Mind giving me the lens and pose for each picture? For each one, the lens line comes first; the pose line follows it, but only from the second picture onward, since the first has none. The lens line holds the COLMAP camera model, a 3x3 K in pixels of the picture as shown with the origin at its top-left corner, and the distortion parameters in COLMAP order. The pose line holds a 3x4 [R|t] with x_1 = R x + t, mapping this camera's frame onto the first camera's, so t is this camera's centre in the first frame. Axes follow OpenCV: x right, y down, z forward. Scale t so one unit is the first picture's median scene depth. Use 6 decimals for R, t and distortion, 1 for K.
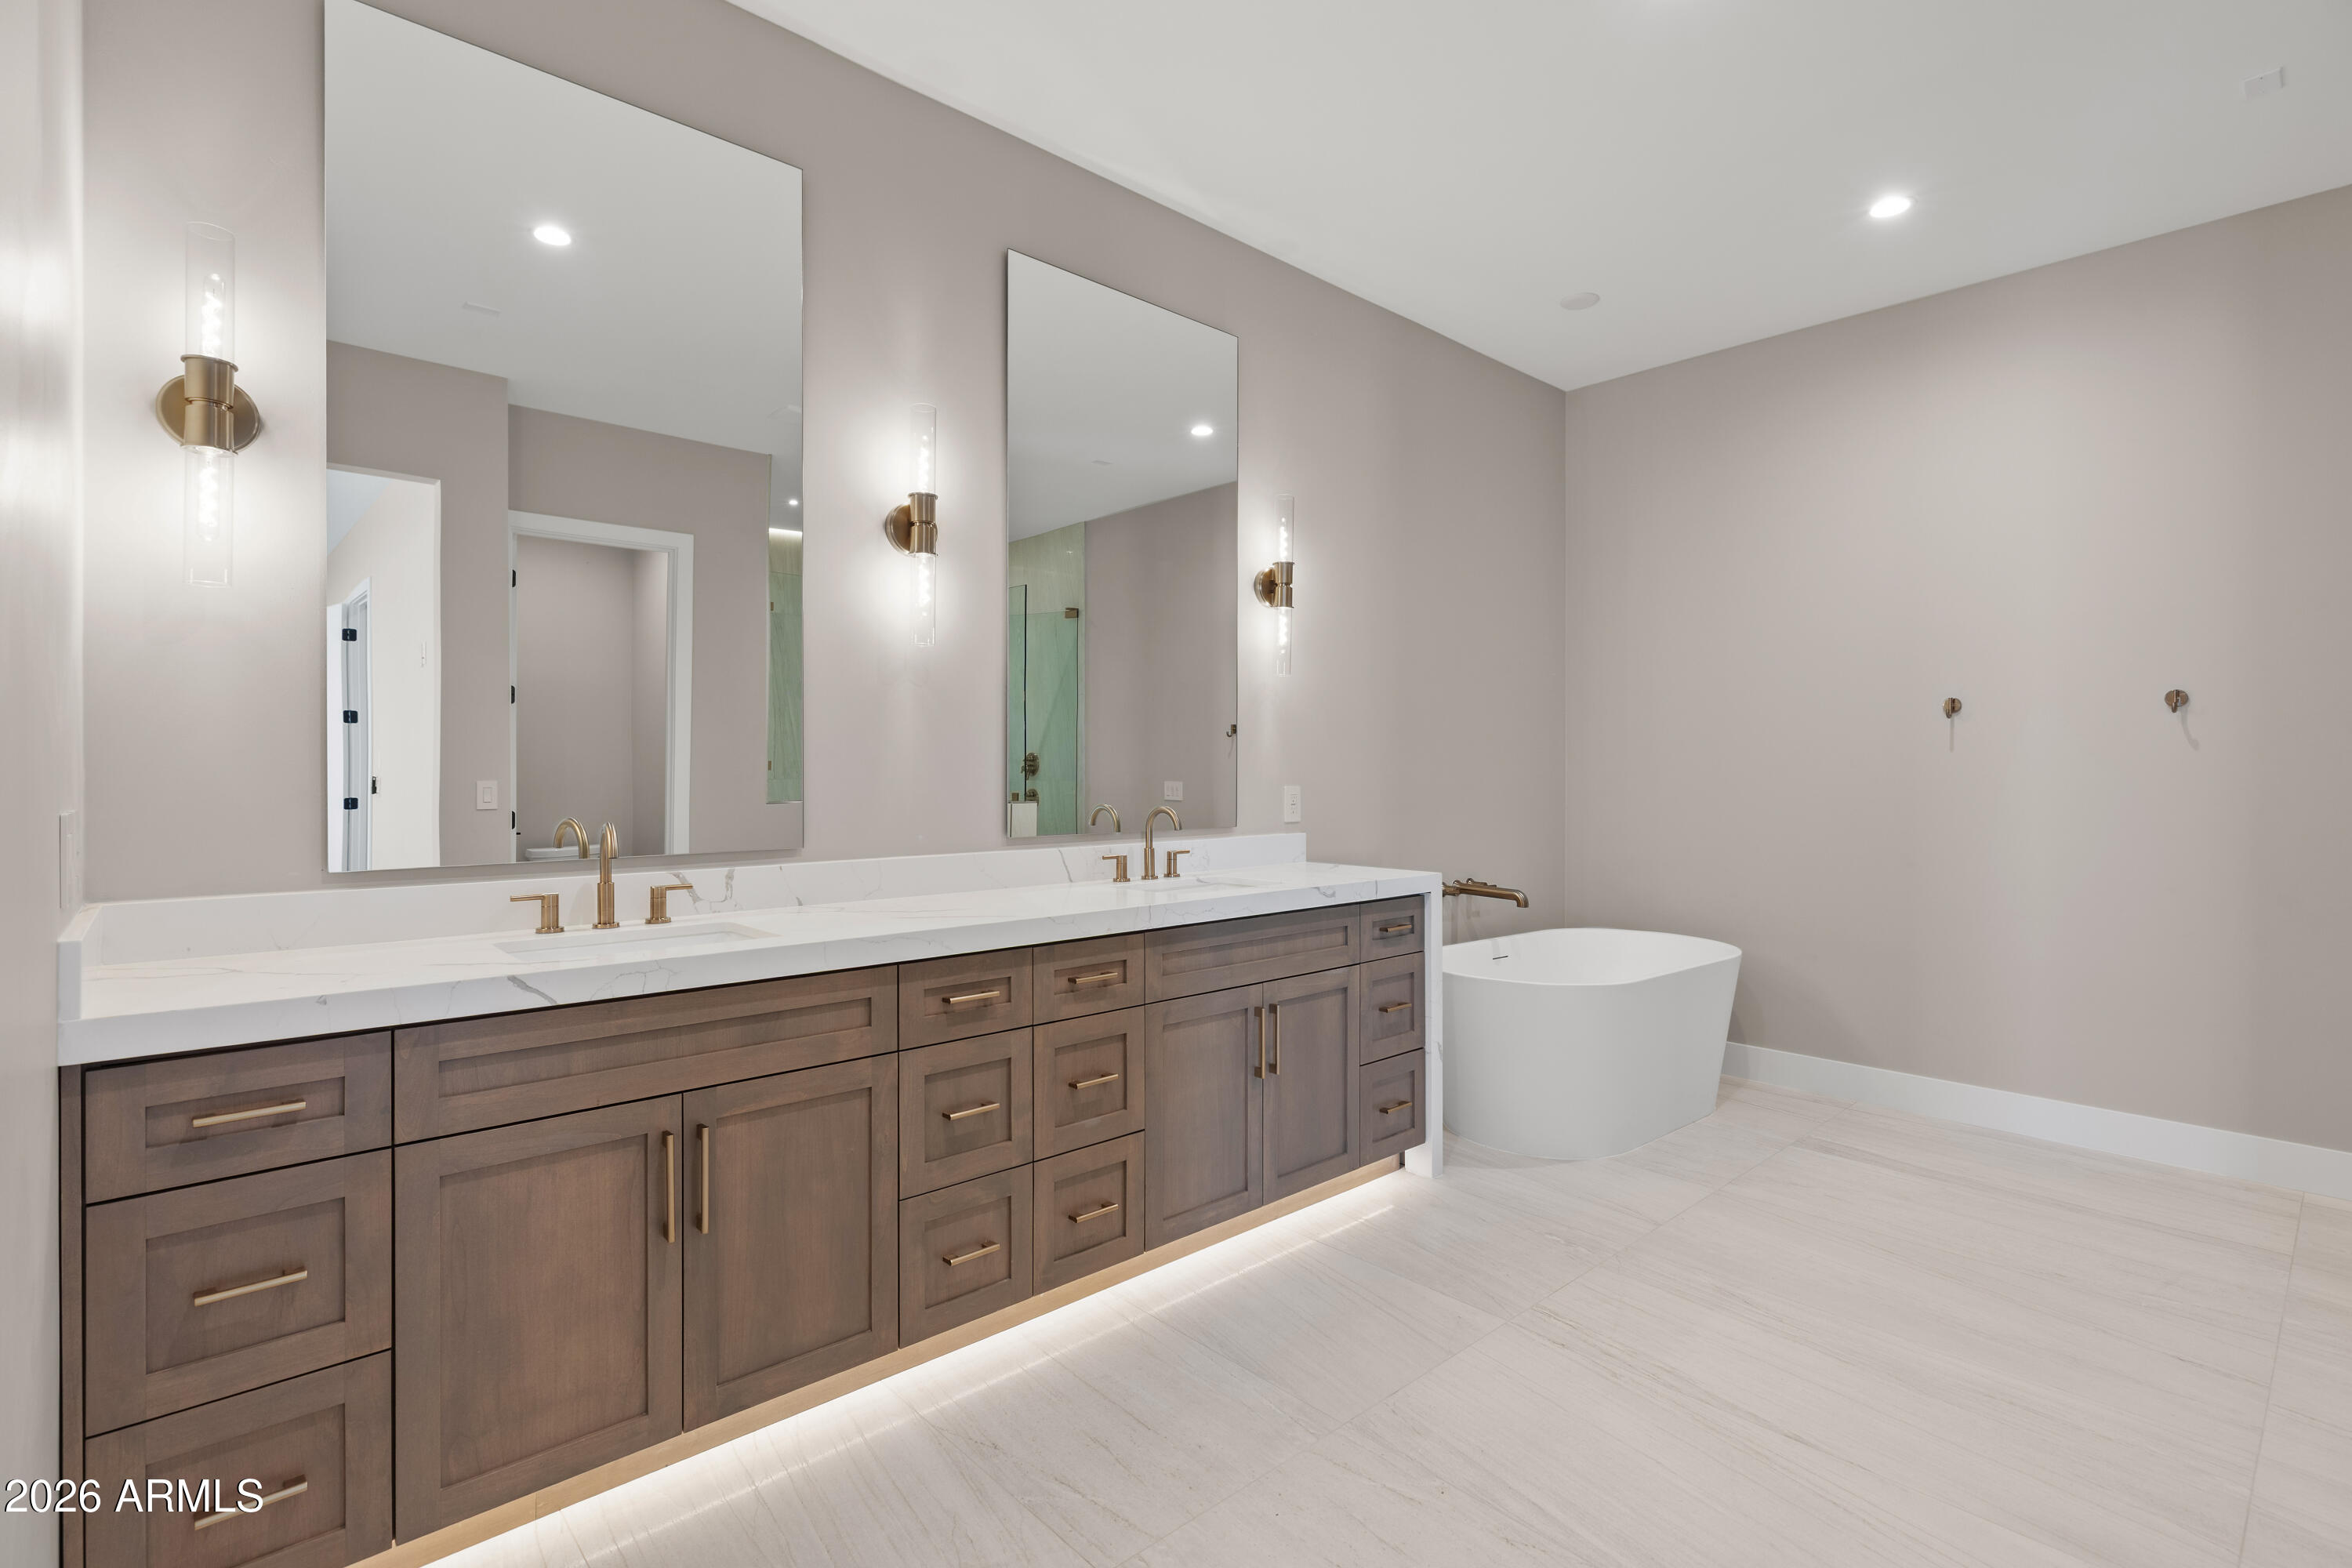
lens RADIAL K [[1100.4, 0, 1154.9], [0, 1100.4, 776.6], [0, 0, 1]] dist [-0.003184, 0.000271]
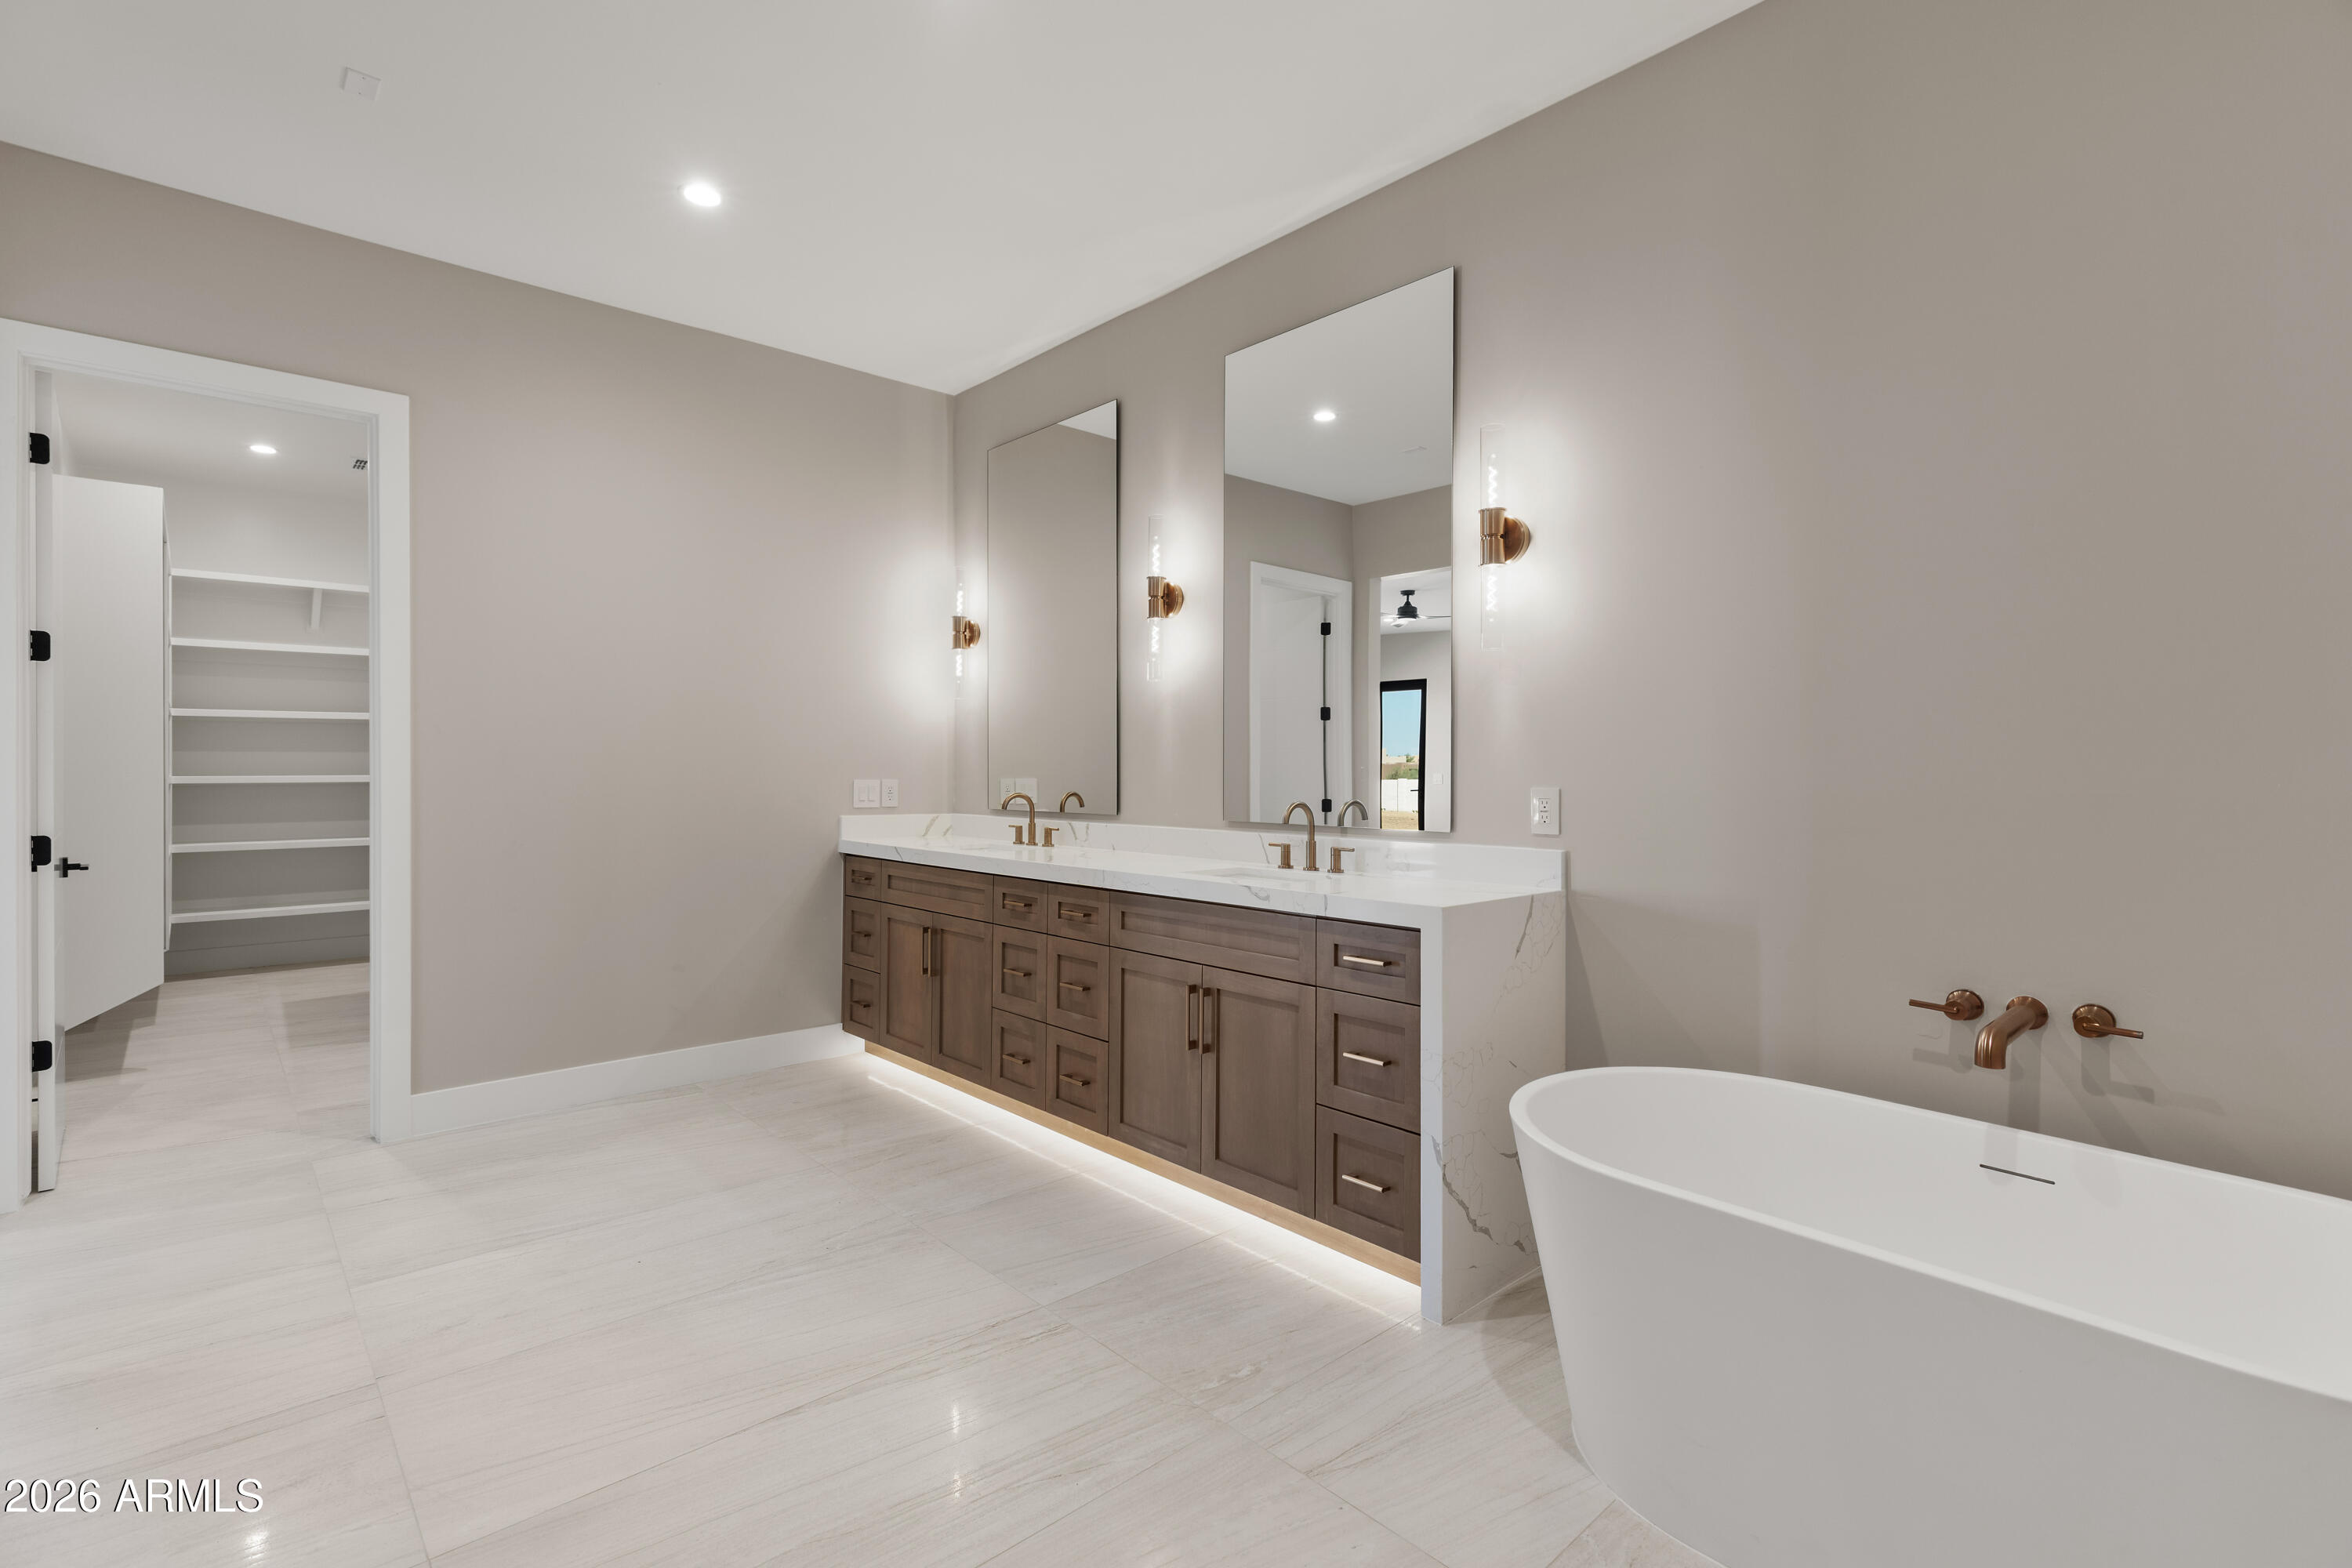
lens RADIAL K [[1058.8, 0, 1153.3], [0, 1058.8, 778.4], [0, 0, 1]] dist [0.002485, -0.000107]
pose [[0.001550, 0.003115, -0.999994, 1.169116], [-0.011899, 0.999924, 0.003097, 0.004933], [0.999928, 0.011894, 0.001587, 0.988079]]
